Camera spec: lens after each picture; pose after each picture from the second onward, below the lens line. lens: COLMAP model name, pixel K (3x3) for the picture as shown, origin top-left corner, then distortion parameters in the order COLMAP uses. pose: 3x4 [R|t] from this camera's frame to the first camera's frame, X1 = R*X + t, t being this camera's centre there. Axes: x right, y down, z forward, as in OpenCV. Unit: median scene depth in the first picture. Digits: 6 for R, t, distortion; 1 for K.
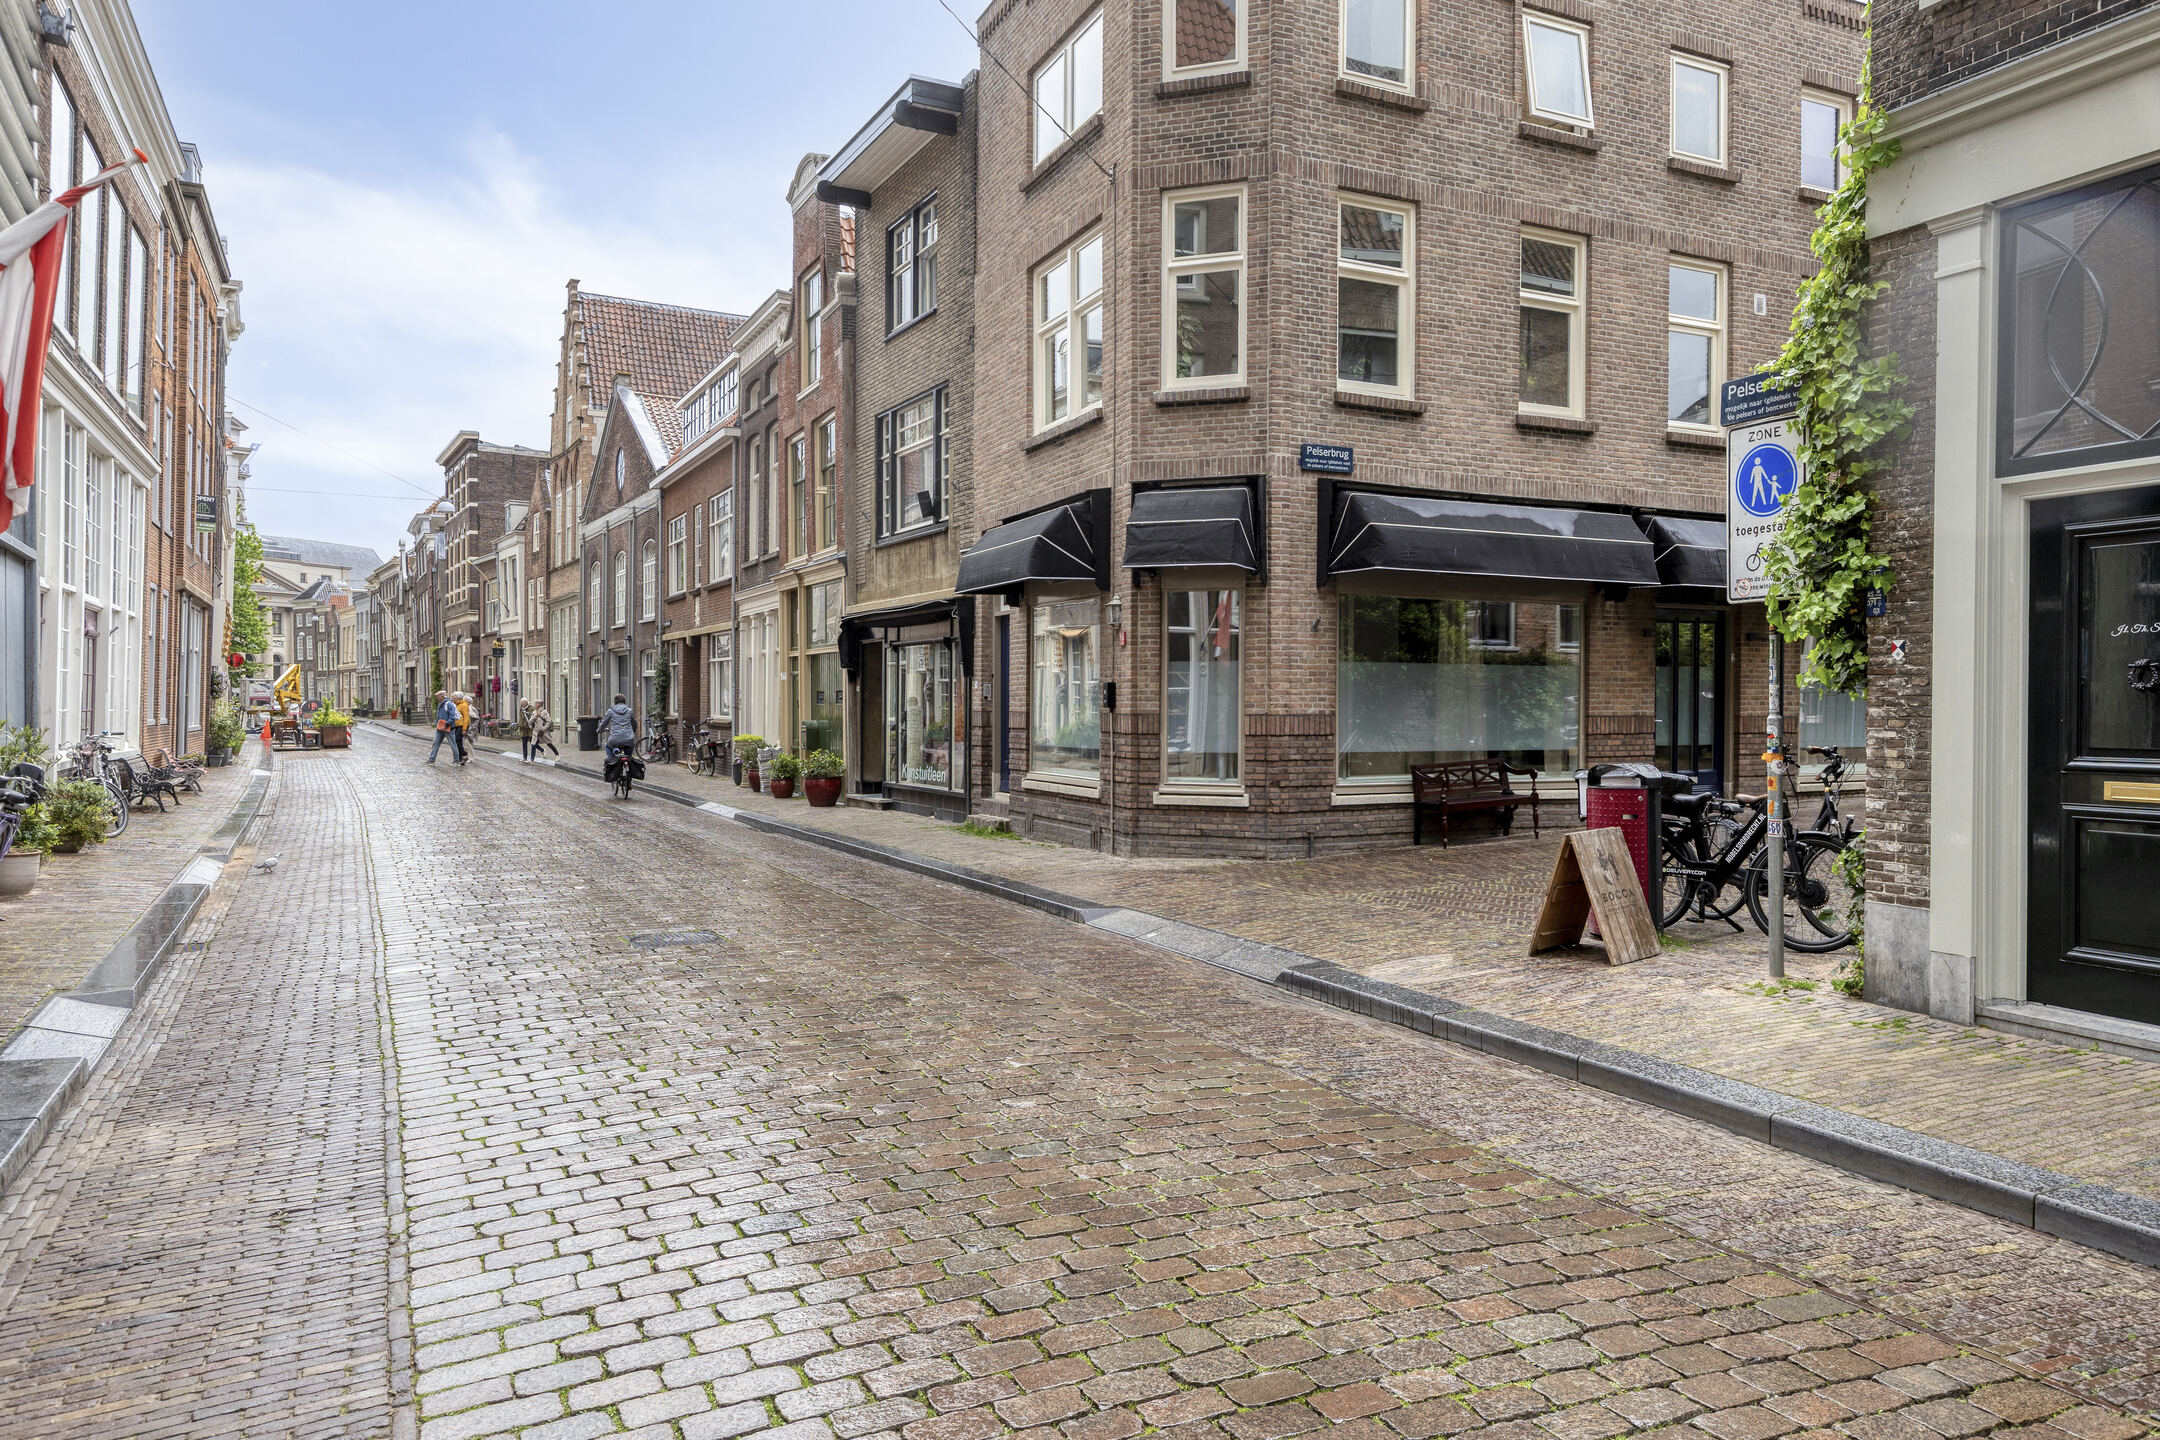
lens RADIAL K [[1451.1, 0, 1093.7], [0, 1451.1, 733.1], [0, 0, 1]] dist [0.008419, -0.000455]
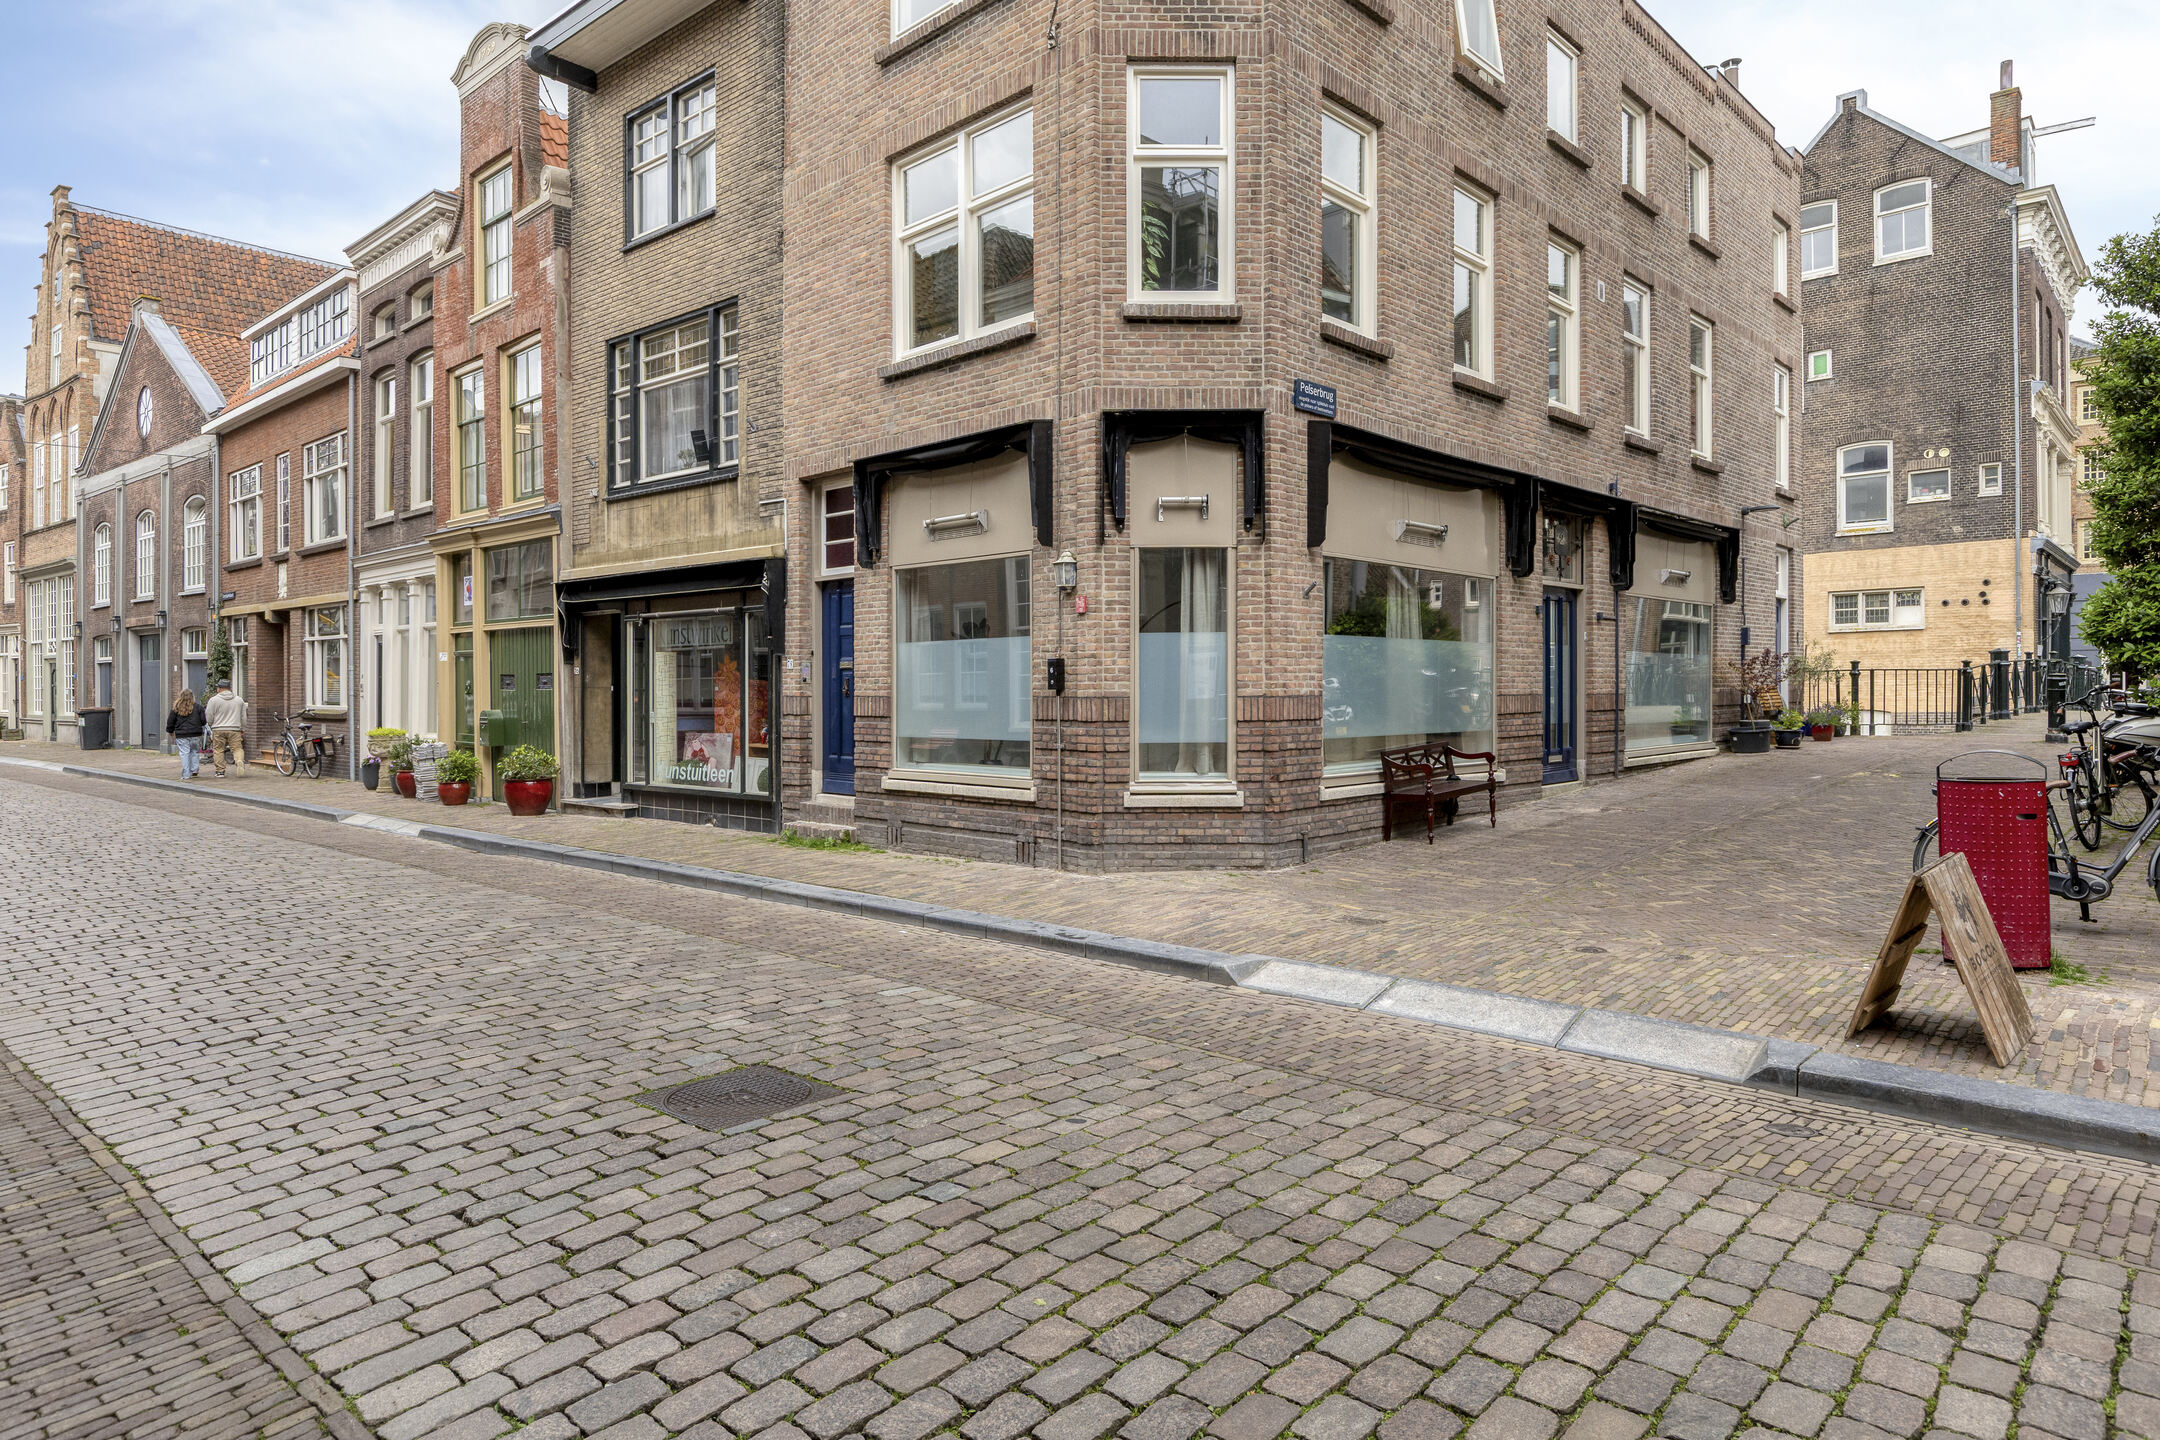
lens RADIAL K [[1290.5, 0, 1089.6], [0, 1290.5, 697.5], [0, 0, 1]] dist [0.003230, -0.002197]
pose [[0.935087, -0.009378, 0.354294, -0.182430], [0.014072, 0.999844, -0.010675, -0.004064], [-0.354139, 0.014968, 0.935073, 0.255194]]
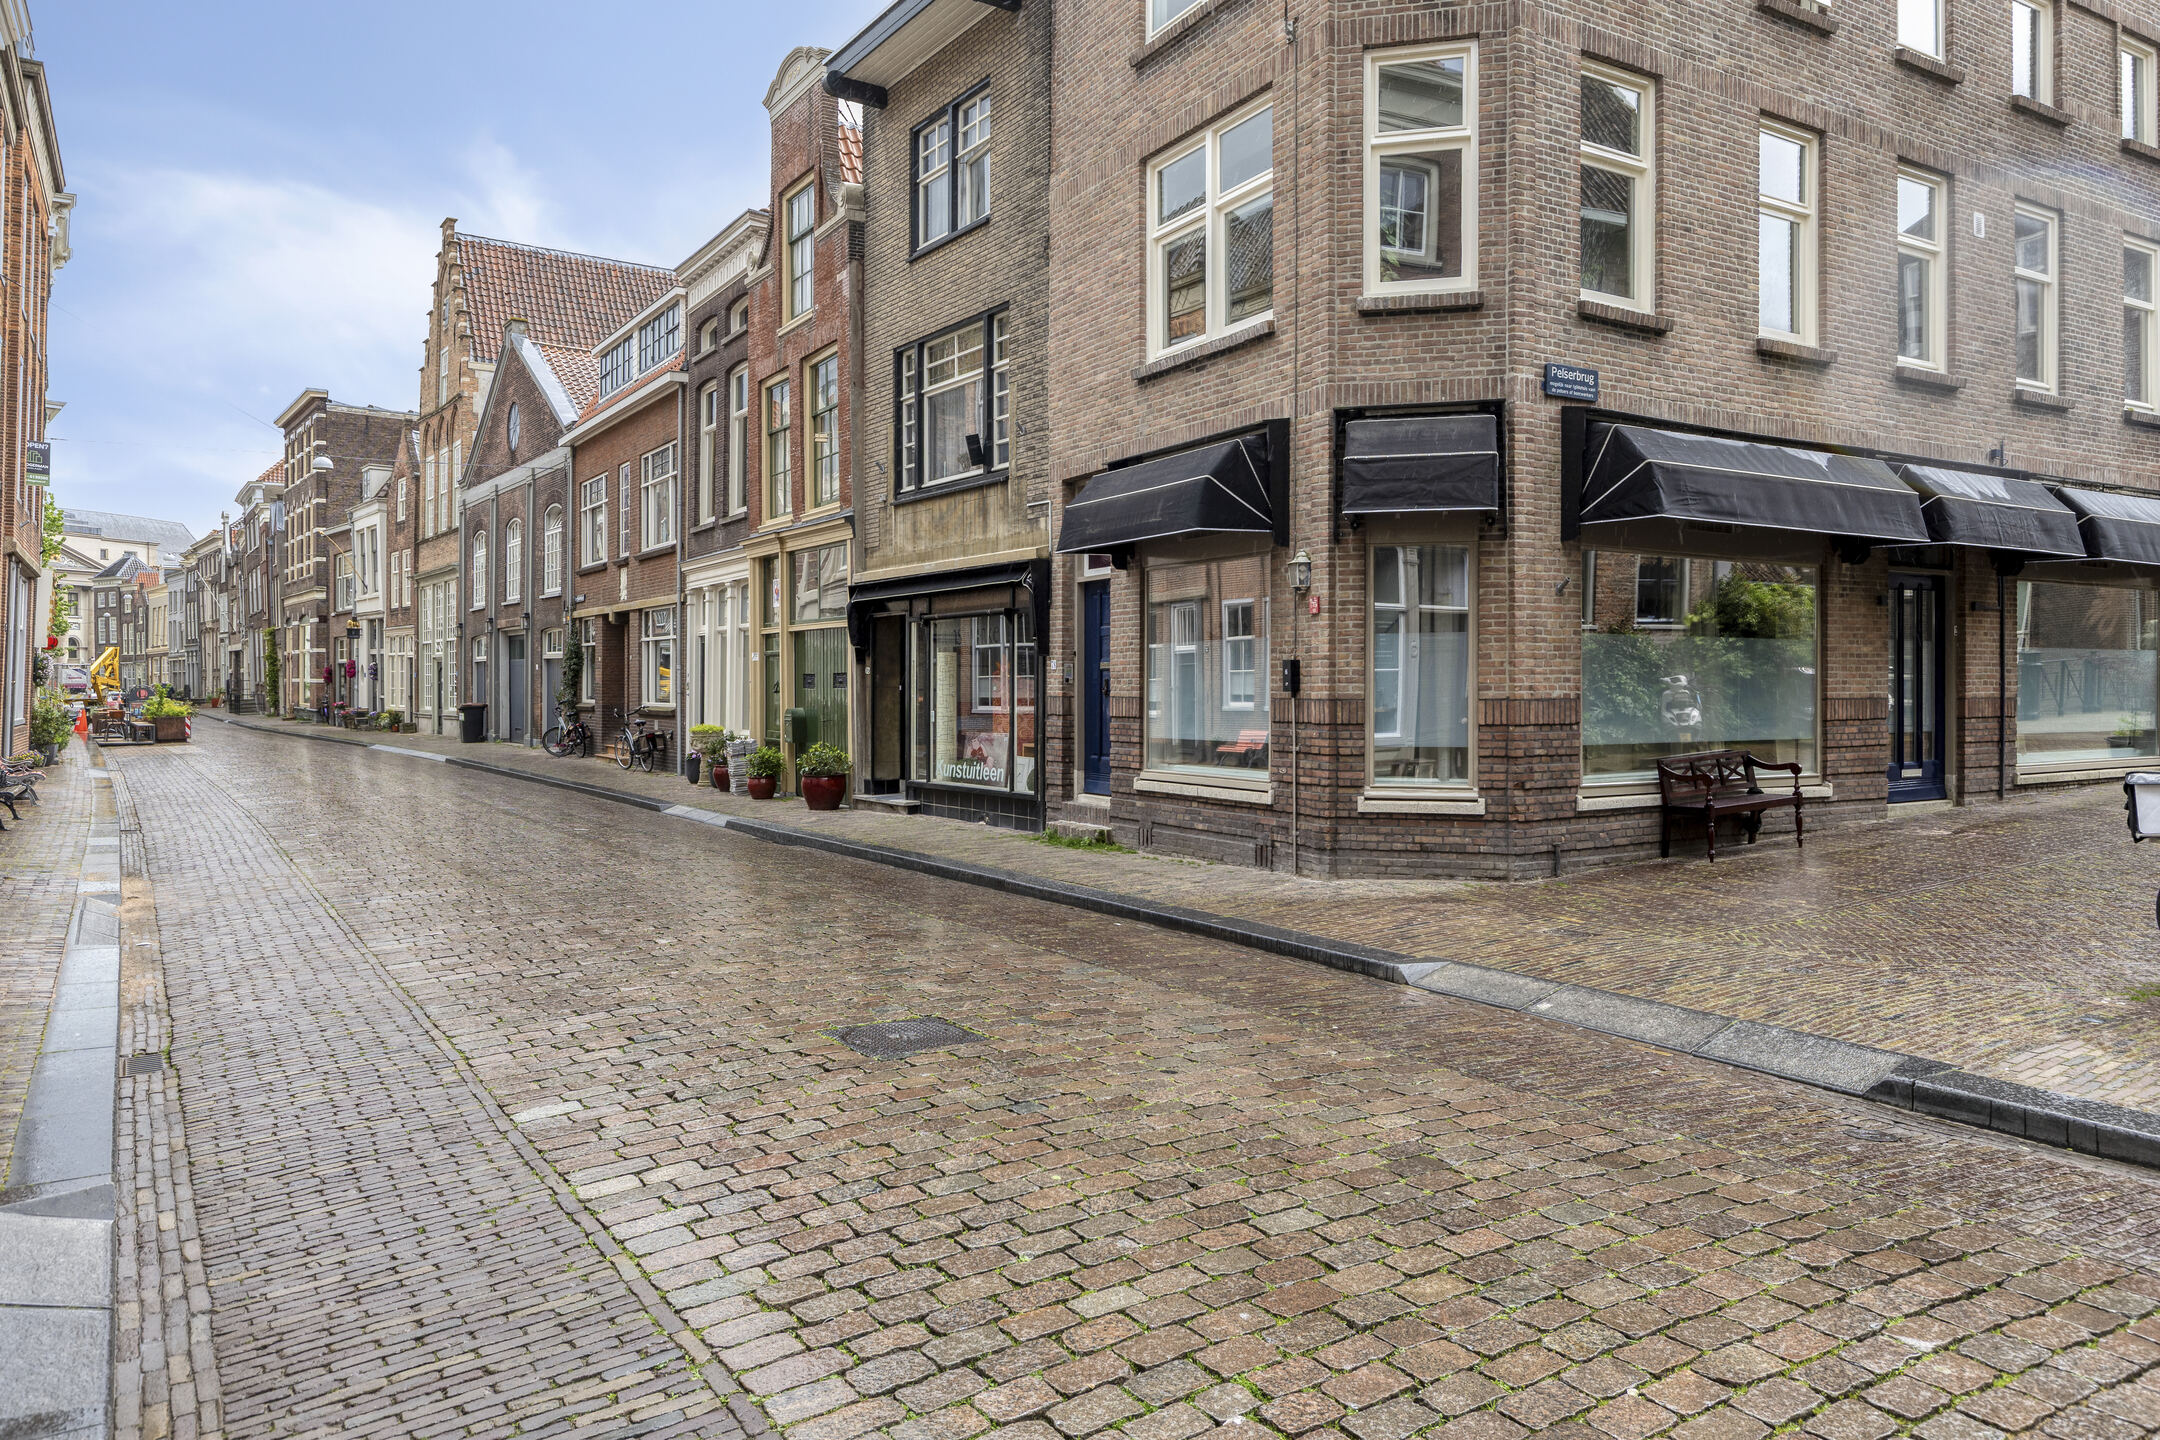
lens RADIAL K [[1461.3, 0, 1083.9], [0, 1461.3, 689.2], [0, 0, 1]] dist [0.008641, -0.004062]
pose [[0.995214, -0.004636, 0.097611, -0.145959], [0.006458, 0.999811, -0.018356, -0.003709], [-0.097508, 0.018899, 0.995055, 0.166490]]
